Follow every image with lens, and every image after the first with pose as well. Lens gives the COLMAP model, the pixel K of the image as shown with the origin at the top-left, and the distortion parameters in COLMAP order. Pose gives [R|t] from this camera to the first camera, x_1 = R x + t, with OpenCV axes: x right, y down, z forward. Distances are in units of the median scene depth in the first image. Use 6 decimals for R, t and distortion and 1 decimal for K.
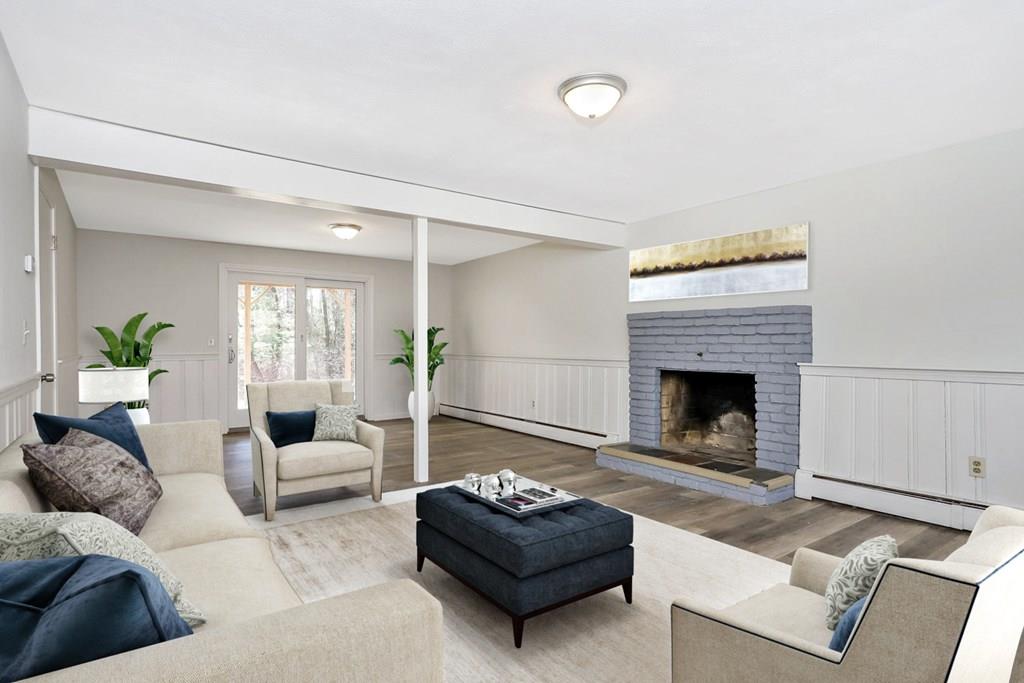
lens RADIAL K [[511.6, 0, 505.2], [0, 511.6, 341.2], [0, 0, 1]] dist [-0.022825, -0.000838]
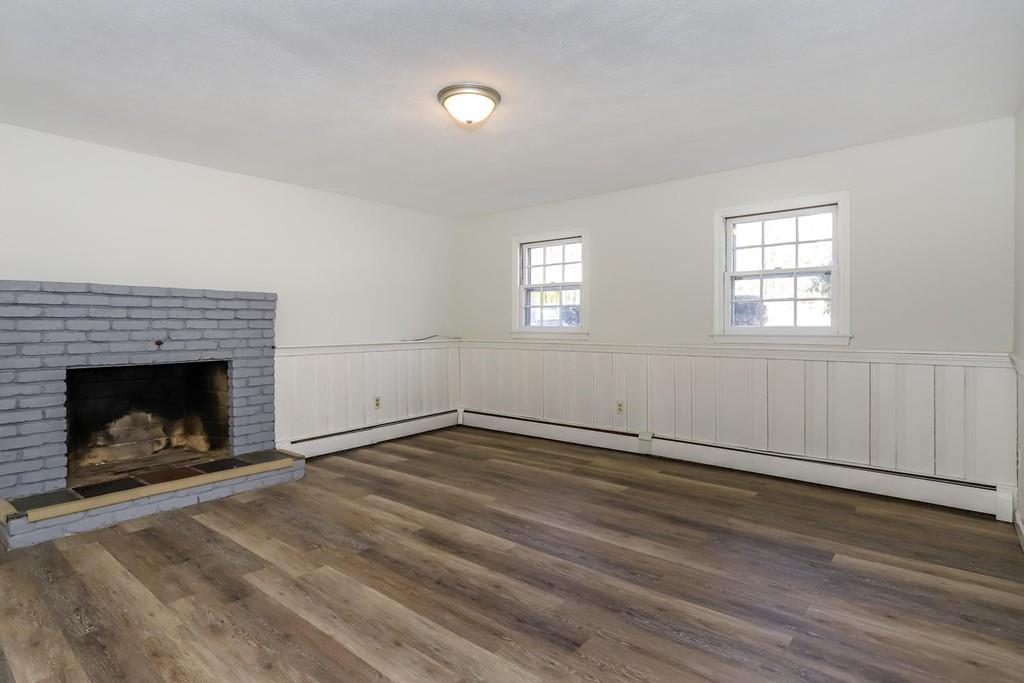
lens RADIAL K [[511.6, 0, 509.9], [0, 511.6, 332.1], [0, 0, 1]] dist [-0.022825, -0.000838]
pose [[-0.247671, -0.013733, 0.968747, -0.558358], [0.001564, 0.999893, 0.014574, -0.002193], [-0.968843, 0.005125, -0.247623, 0.709282]]
